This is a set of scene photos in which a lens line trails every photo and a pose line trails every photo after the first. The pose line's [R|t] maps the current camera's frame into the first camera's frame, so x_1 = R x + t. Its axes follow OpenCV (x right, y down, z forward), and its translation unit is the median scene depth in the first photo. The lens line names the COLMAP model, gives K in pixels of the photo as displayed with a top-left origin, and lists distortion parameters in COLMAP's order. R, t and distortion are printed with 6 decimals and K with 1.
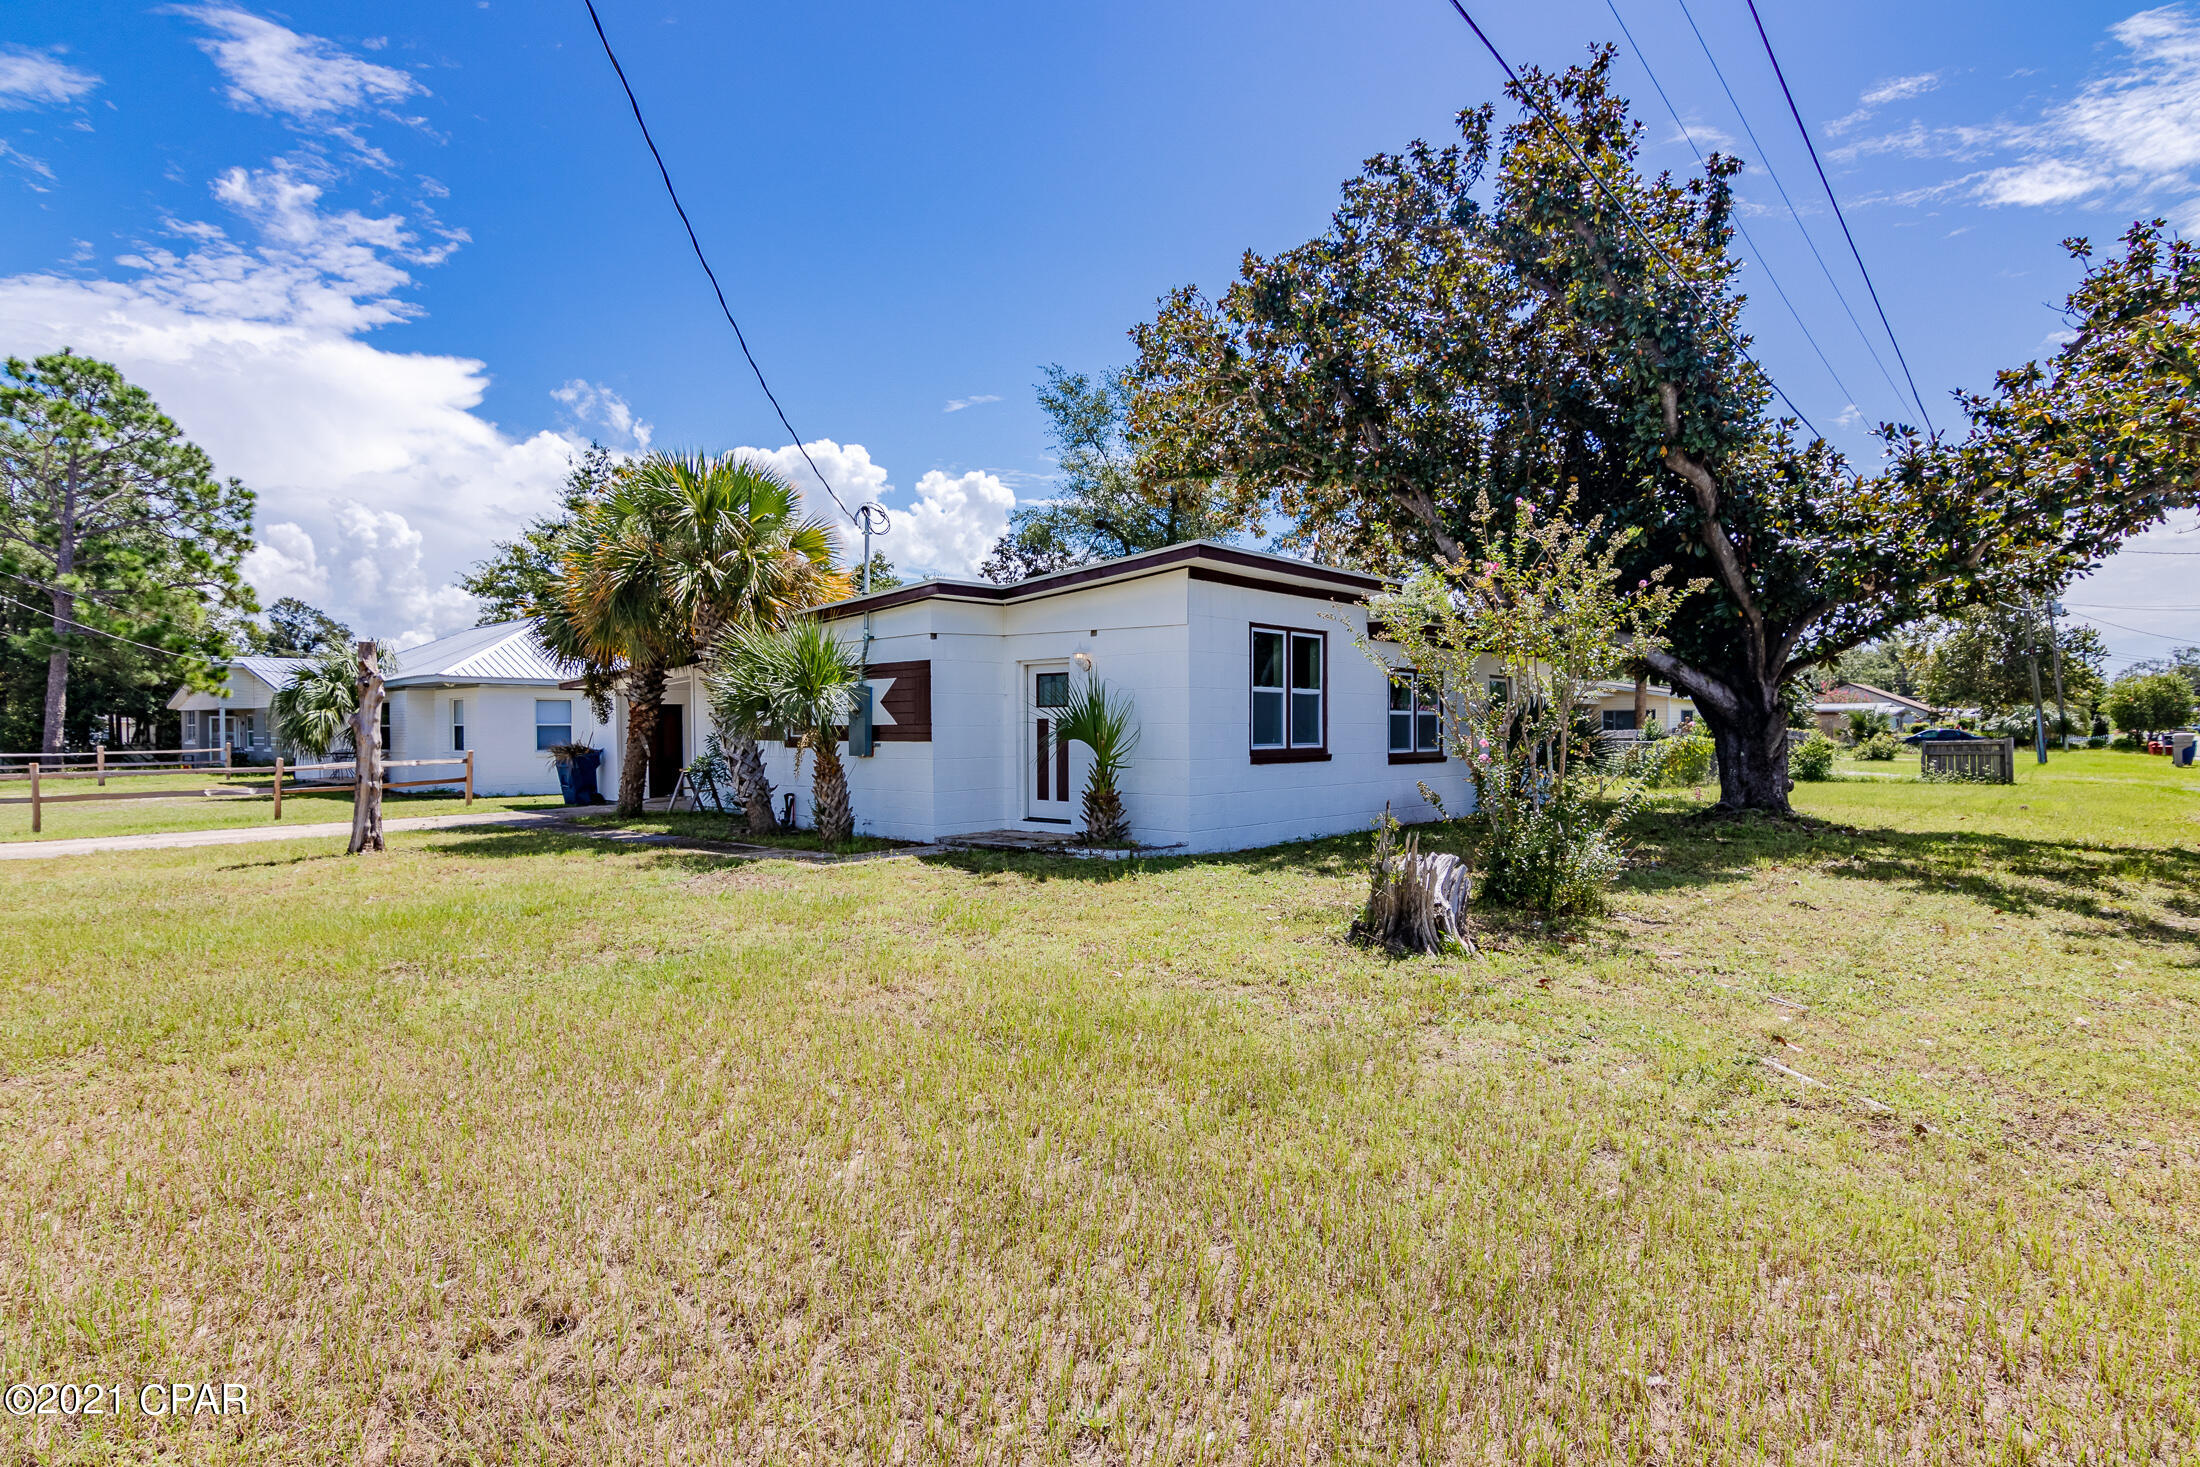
lens RADIAL K [[1144.1, 0, 1081.3], [0, 1144.1, 736.1], [0, 0, 1]] dist [-0.001513, 0.001922]
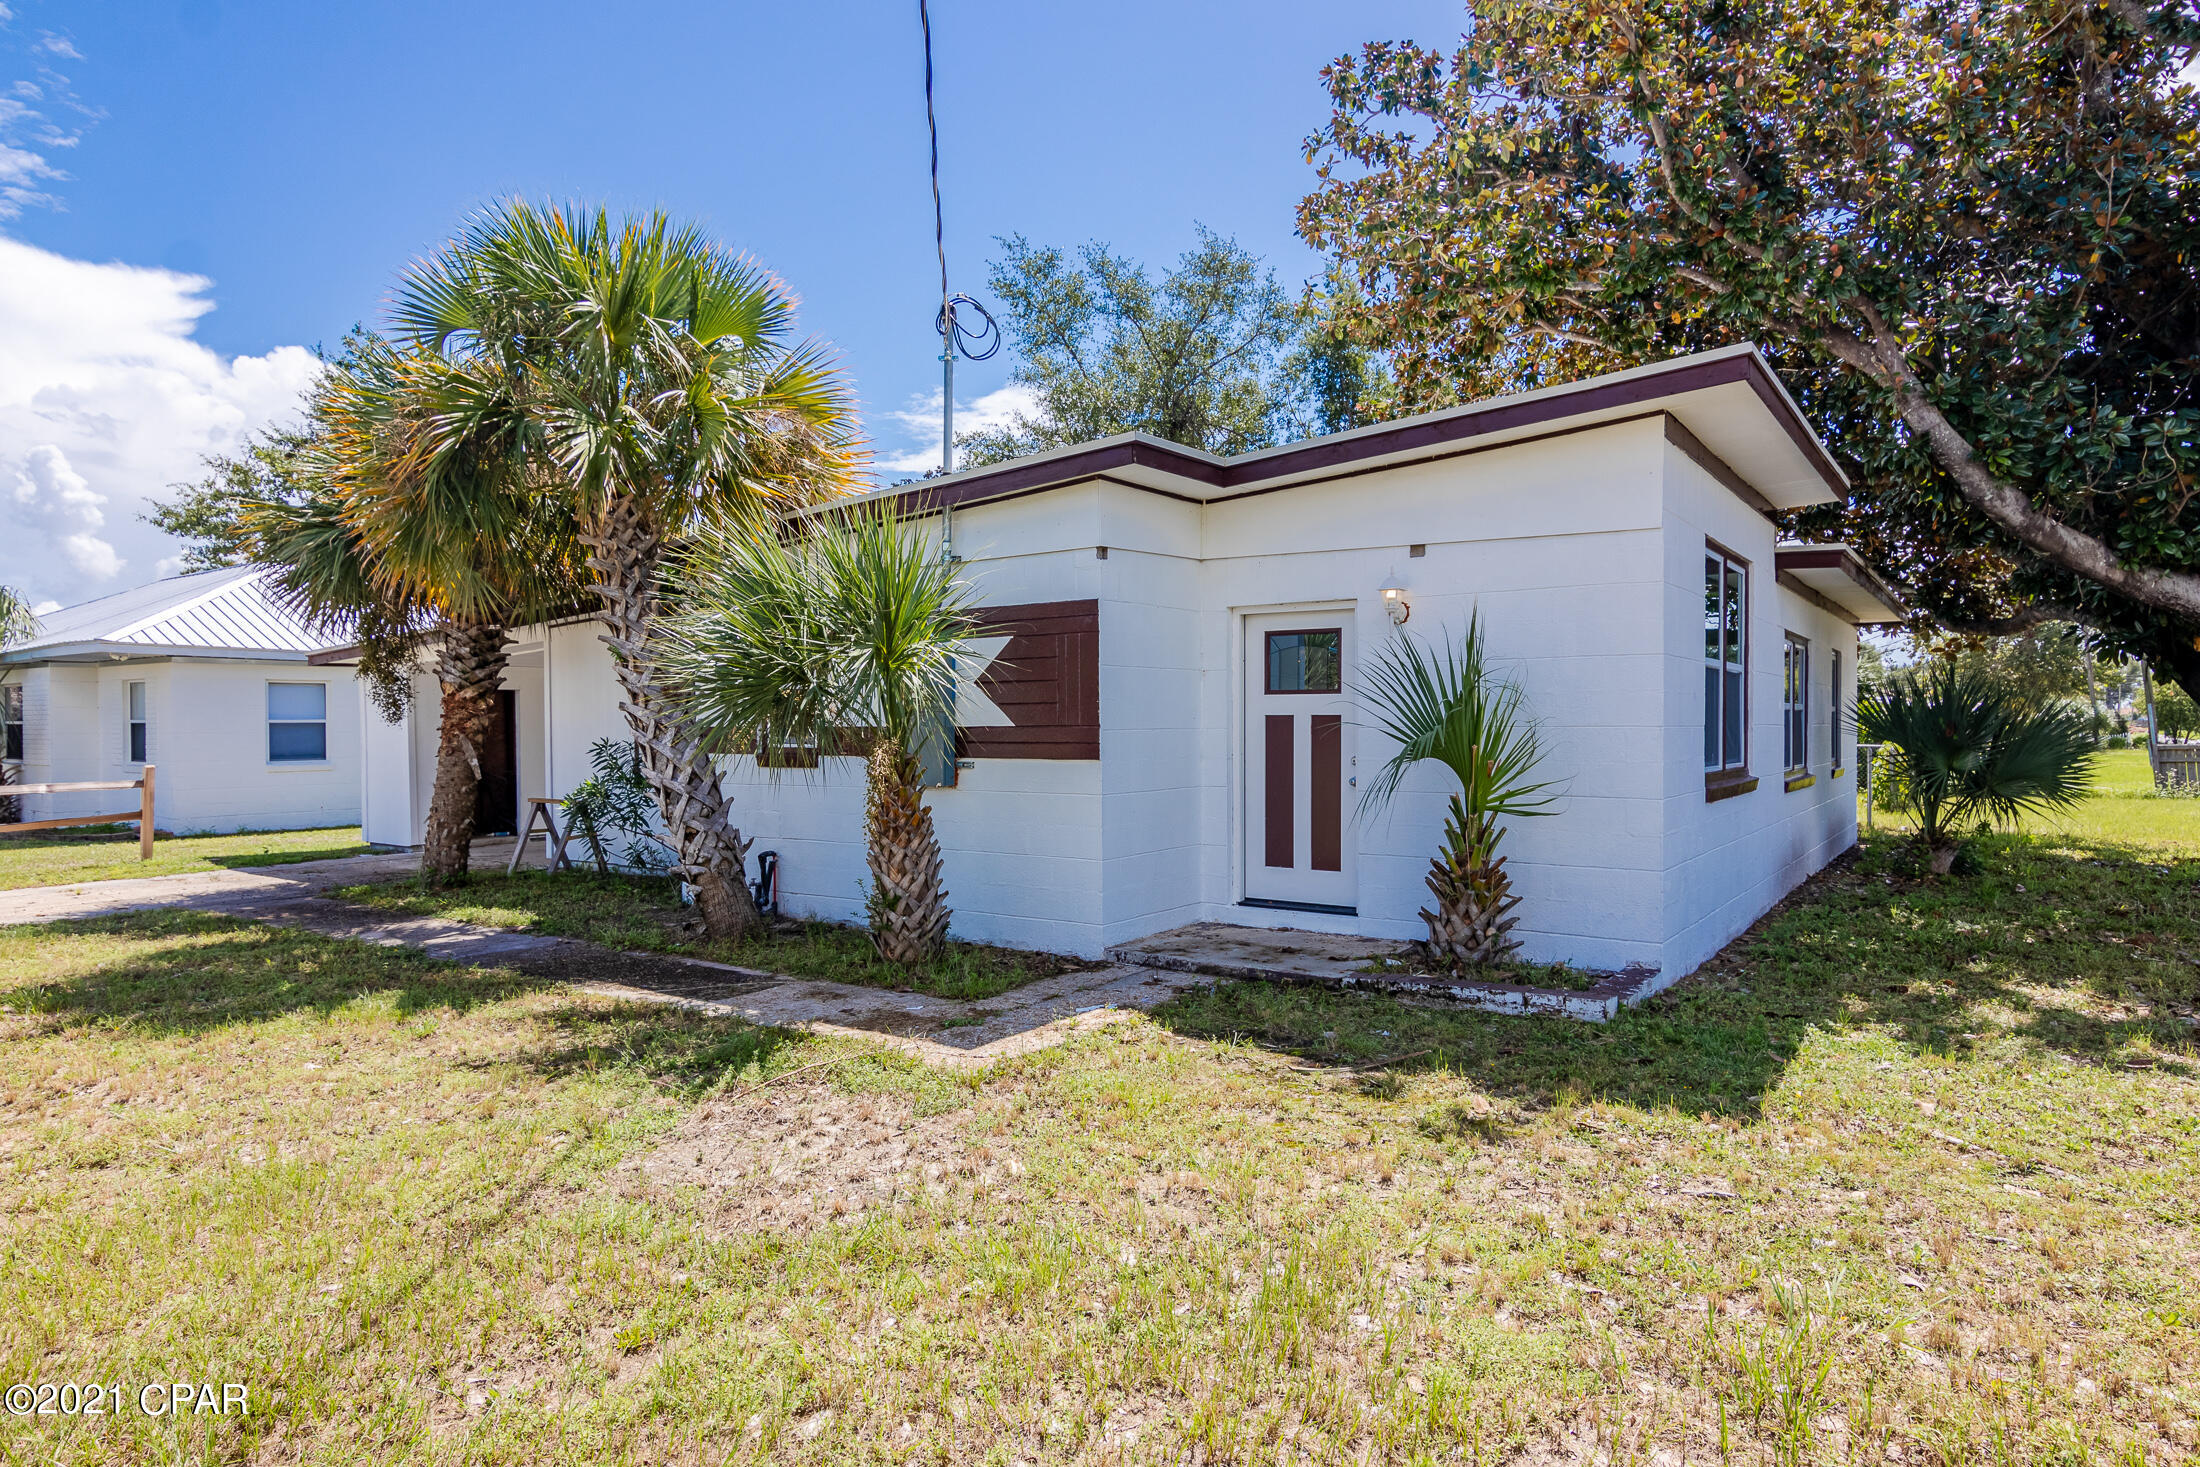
lens RADIAL K [[1329.3, 0, 1102.6], [0, 1329.3, 724.7], [0, 0, 1]] dist [0.000414, -0.000606]
pose [[0.993214, 0.000653, 0.116300, -0.178710], [0.000071, 0.999981, -0.006224, -0.006493], [-0.116302, 0.006190, 0.993195, 0.373114]]
